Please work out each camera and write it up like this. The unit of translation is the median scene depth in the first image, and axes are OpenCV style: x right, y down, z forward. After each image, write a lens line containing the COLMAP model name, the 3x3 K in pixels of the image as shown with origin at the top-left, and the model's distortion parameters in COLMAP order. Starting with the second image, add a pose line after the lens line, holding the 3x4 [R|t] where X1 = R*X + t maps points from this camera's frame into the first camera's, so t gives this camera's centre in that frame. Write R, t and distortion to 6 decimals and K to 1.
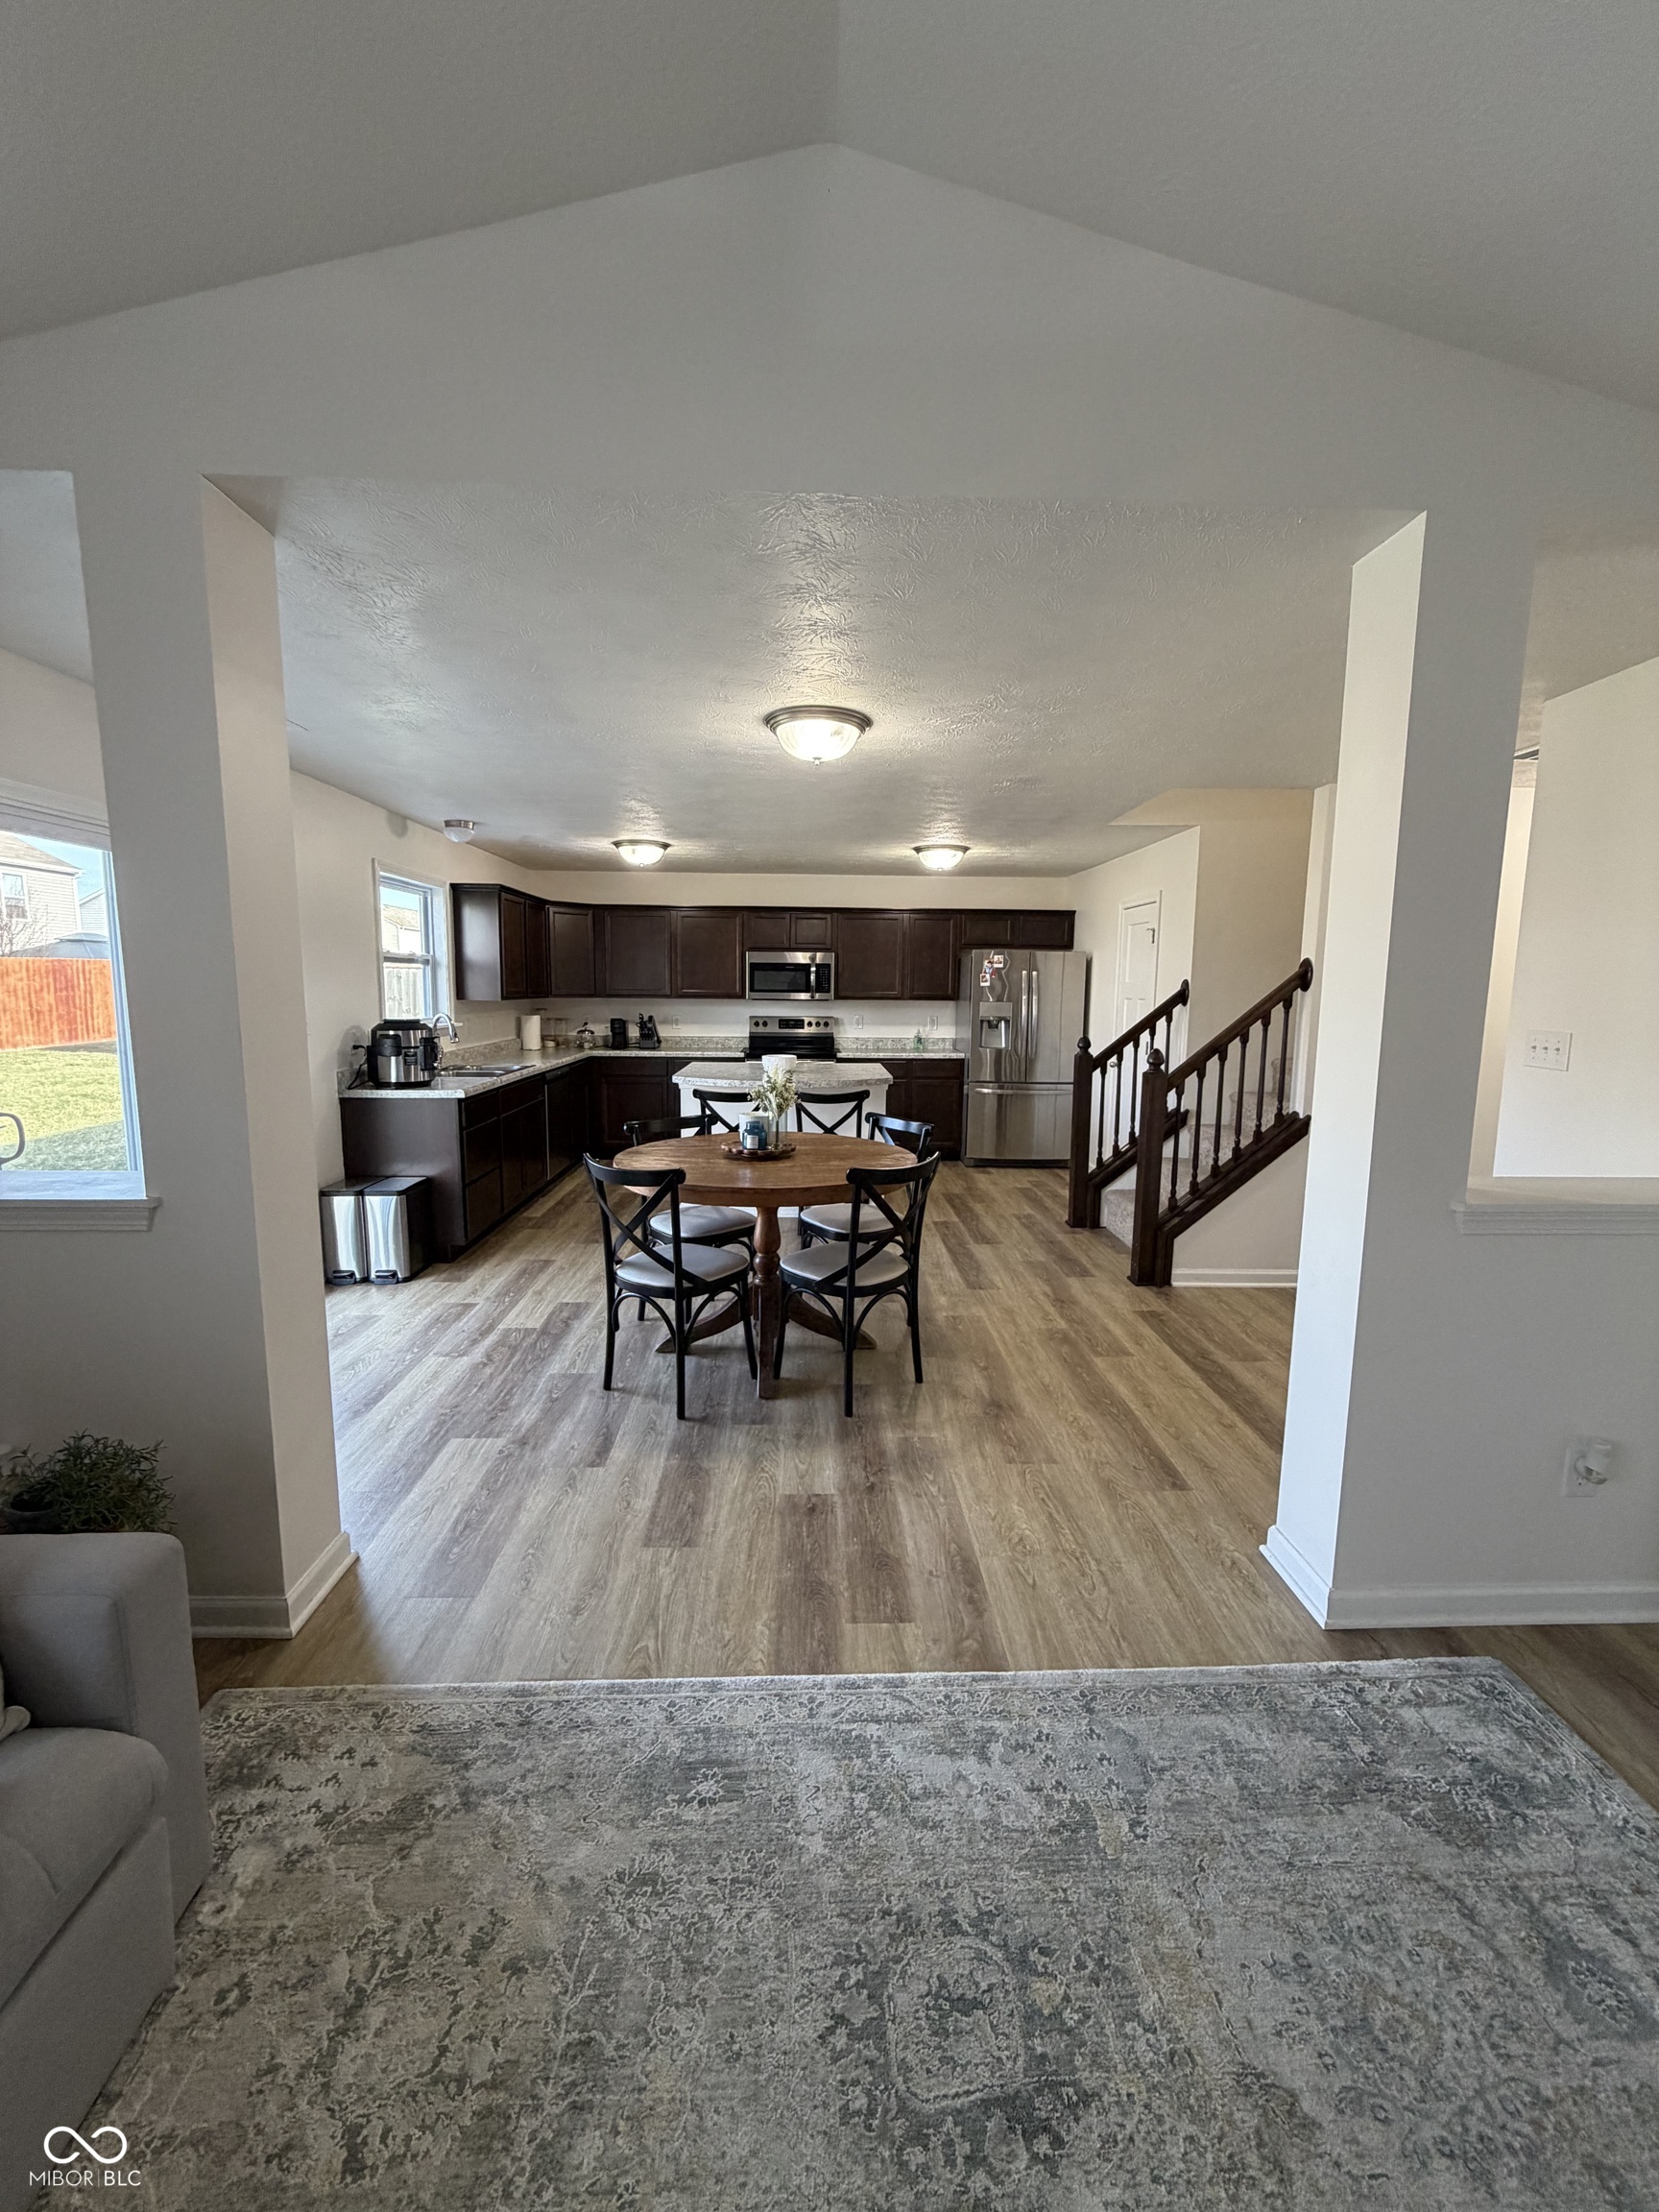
lens RADIAL K [[873.6, 0, 829.1], [0, 873.6, 1098.9], [0, 0, 1]] dist [-0.001722, -0.000058]
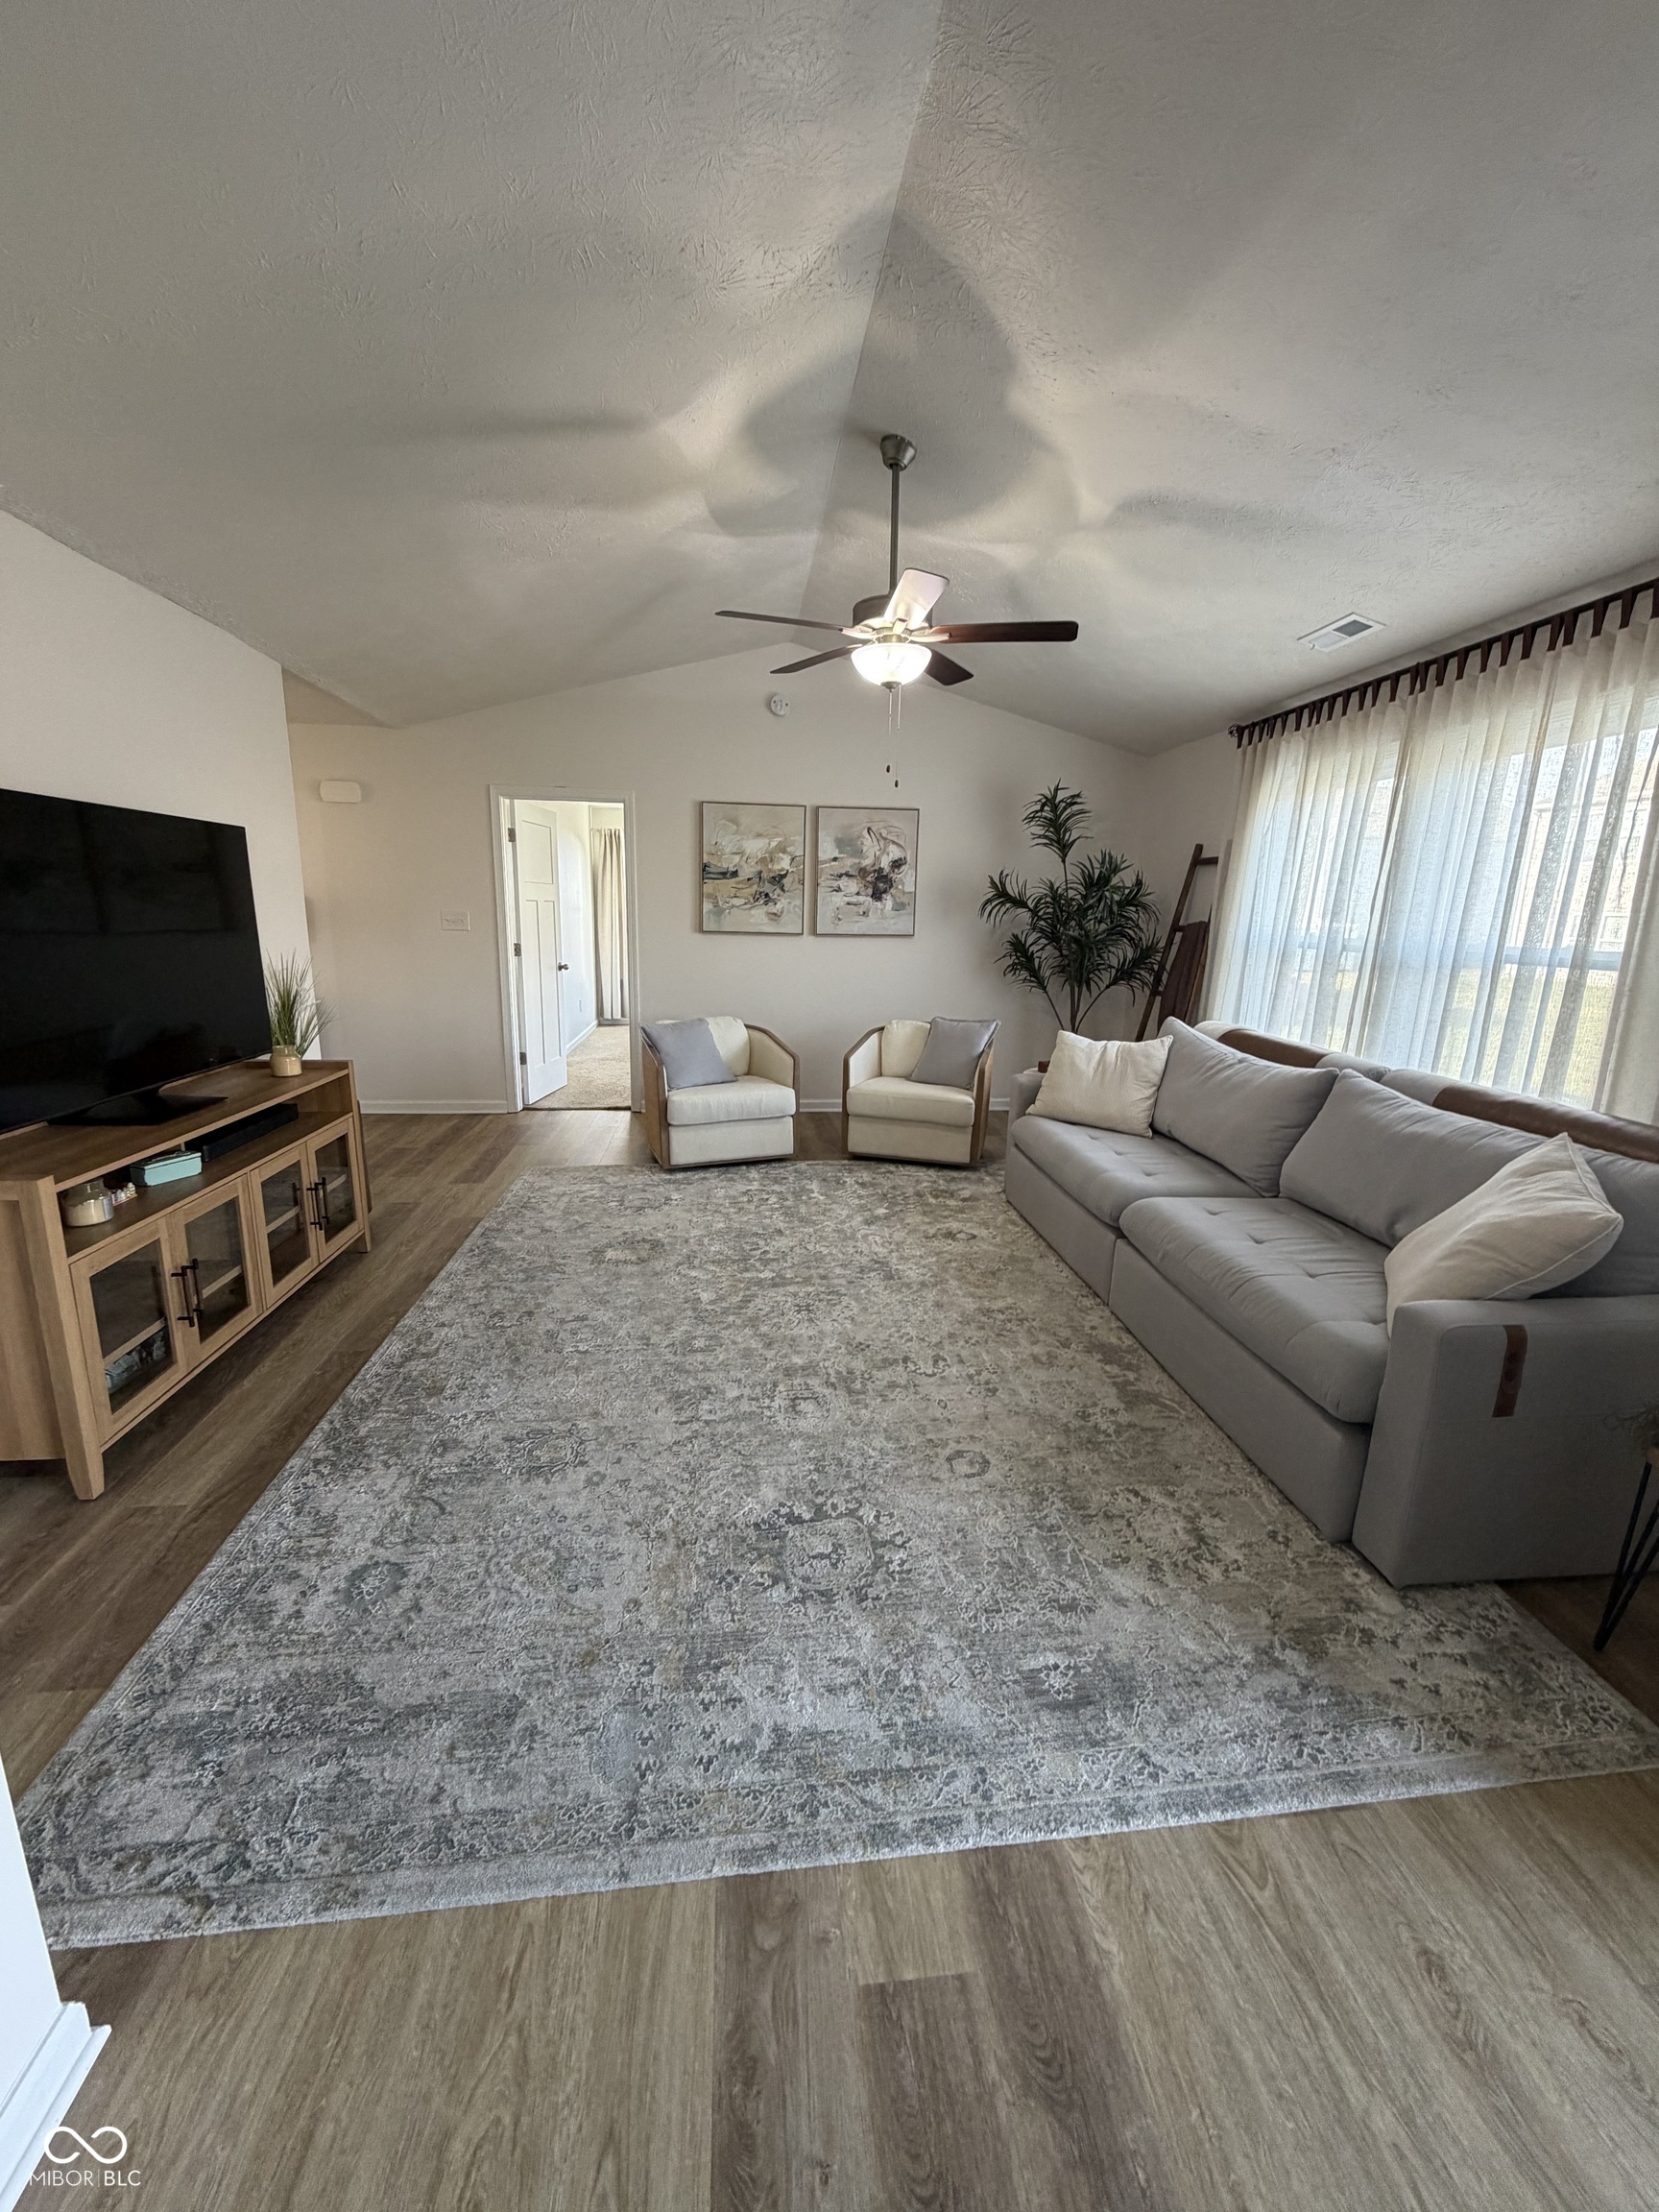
lens RADIAL K [[873.6, 0, 829.1], [0, 873.6, 1098.9], [0, 0, 1]] dist [-0.001722, -0.000058]
pose [[-0.996429, -0.013870, -0.083286, 0.099371], [-0.041228, 0.940752, 0.336581, -0.080329], [0.073683, 0.338813, -0.937964, 0.770633]]
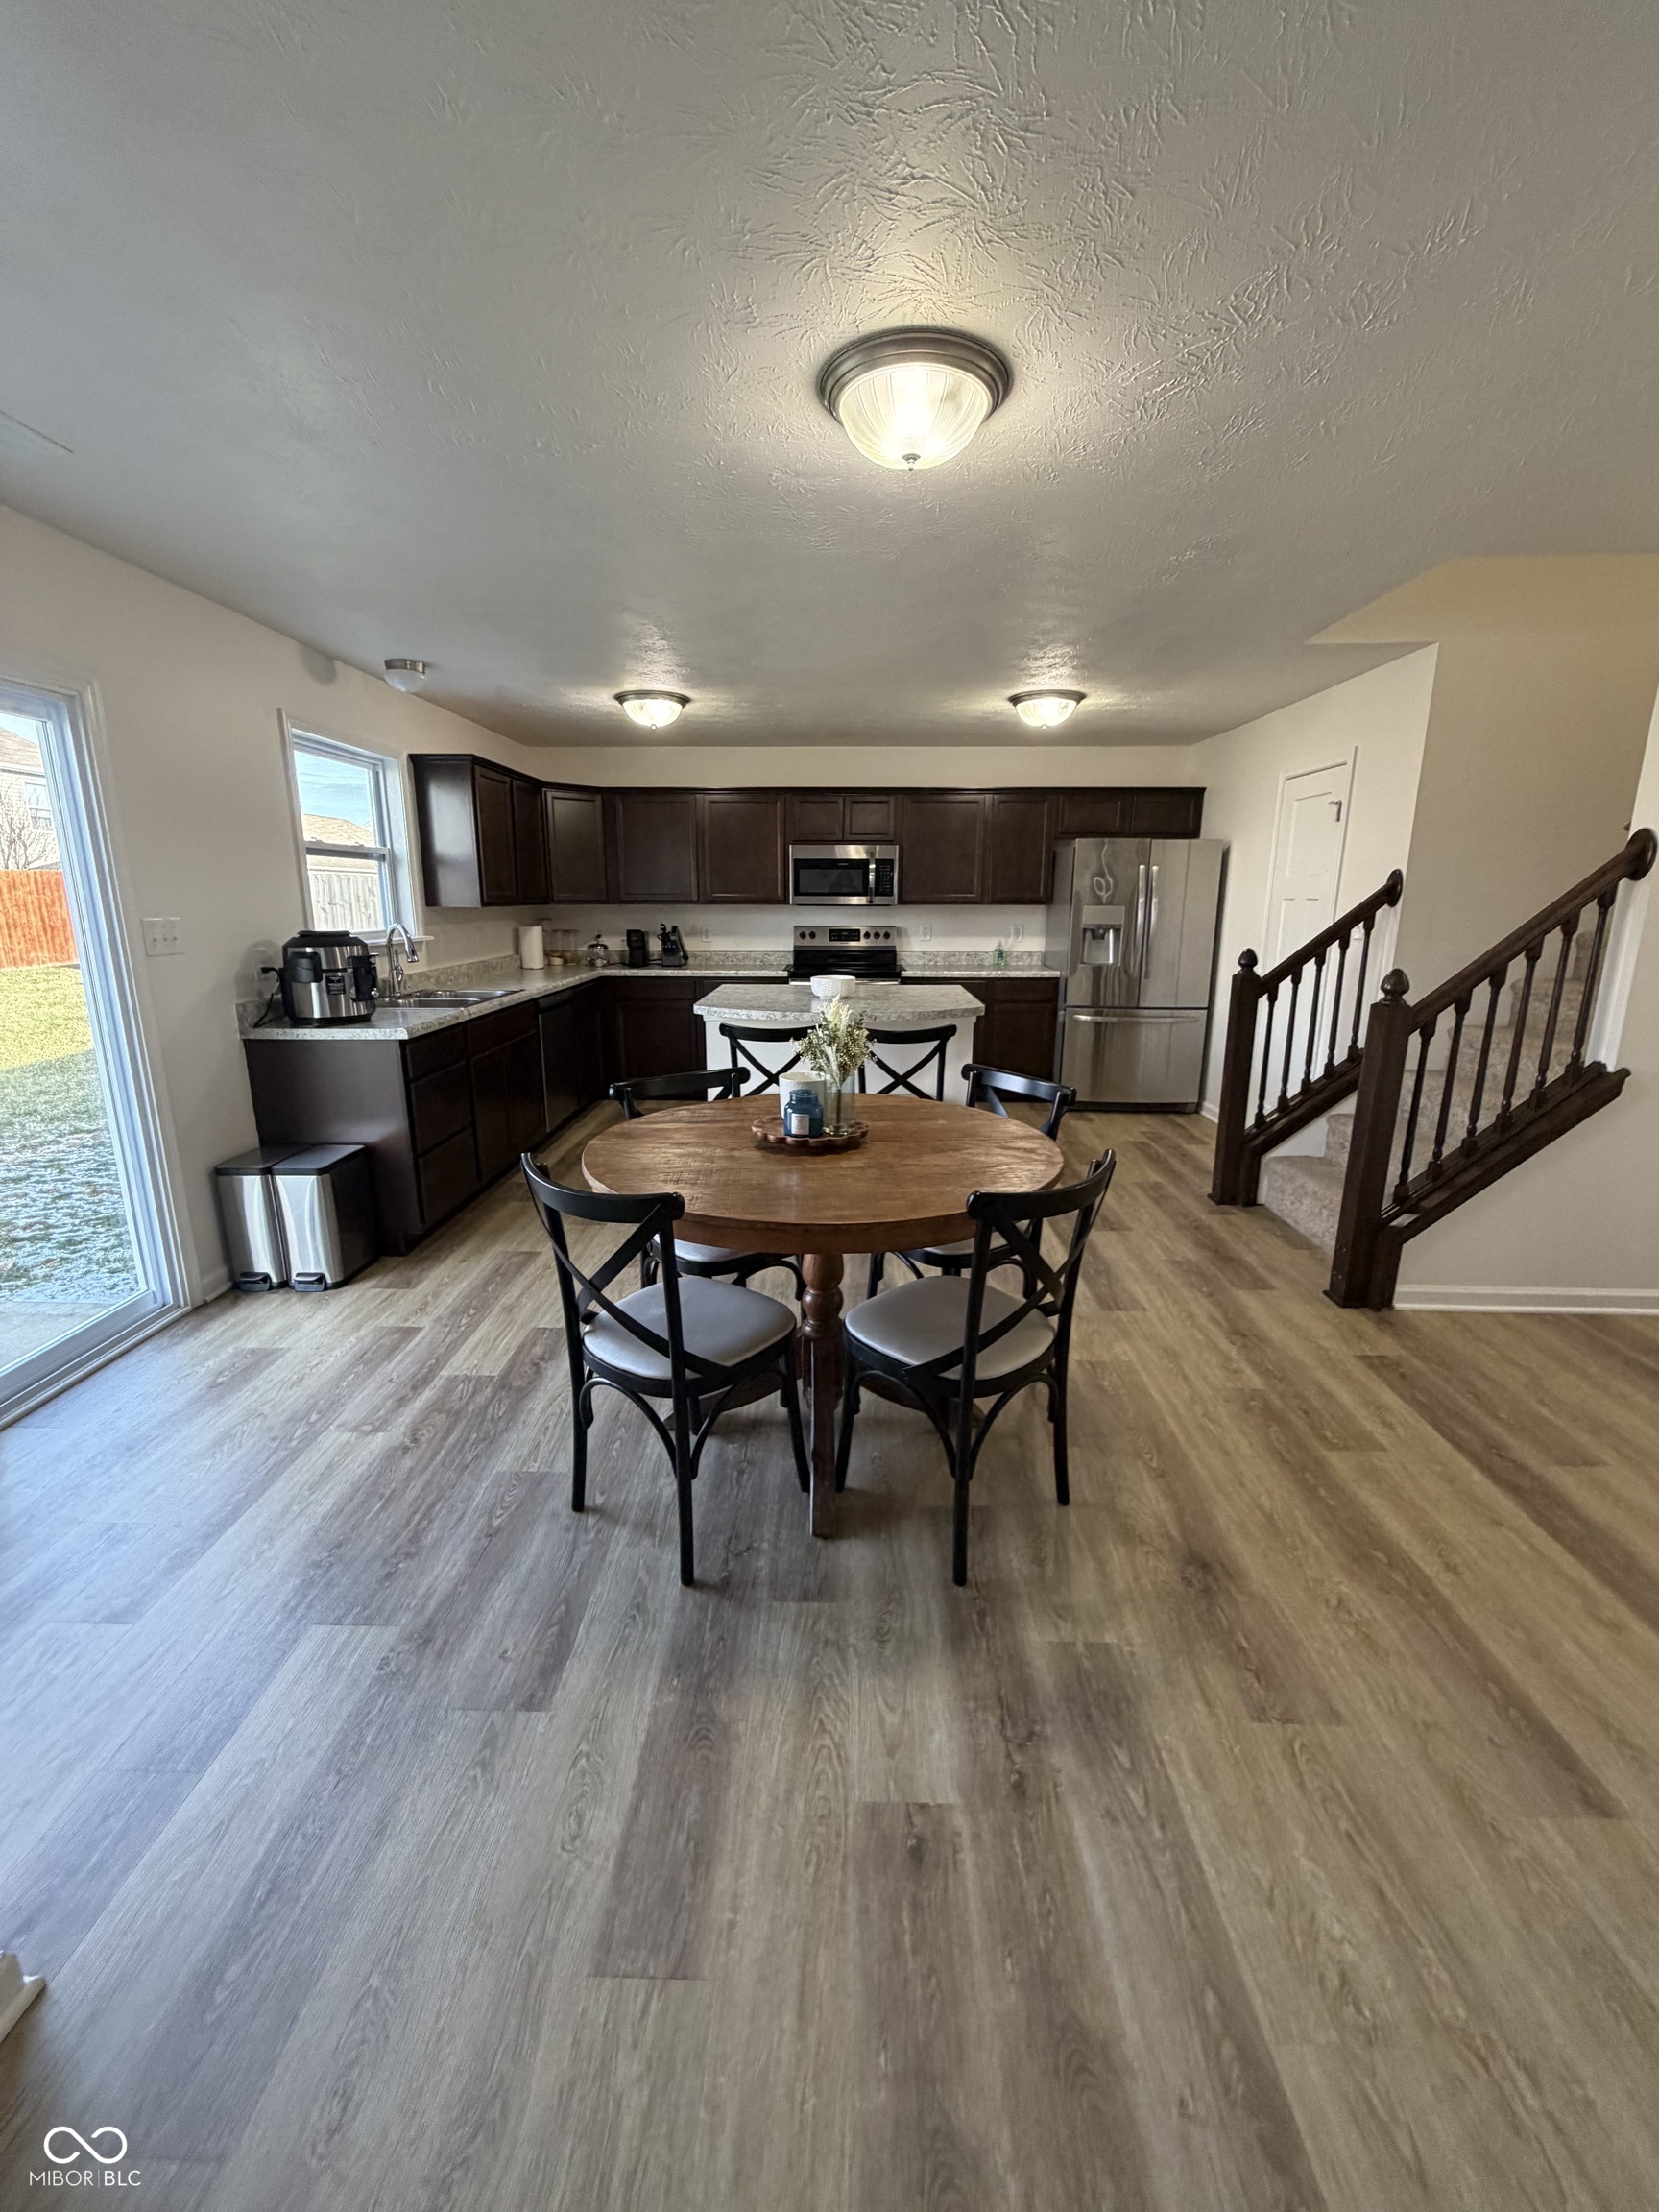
lens RADIAL K [[873.6, 0, 829.1], [0, 873.6, 1098.9], [0, 0, 1]] dist [-0.001722, -0.000058]
pose [[0.998704, 0.003928, -0.050746, -0.033594], [0.001111, 0.995098, 0.098889, -0.029801], [0.050886, -0.098817, 0.993804, 0.359269]]
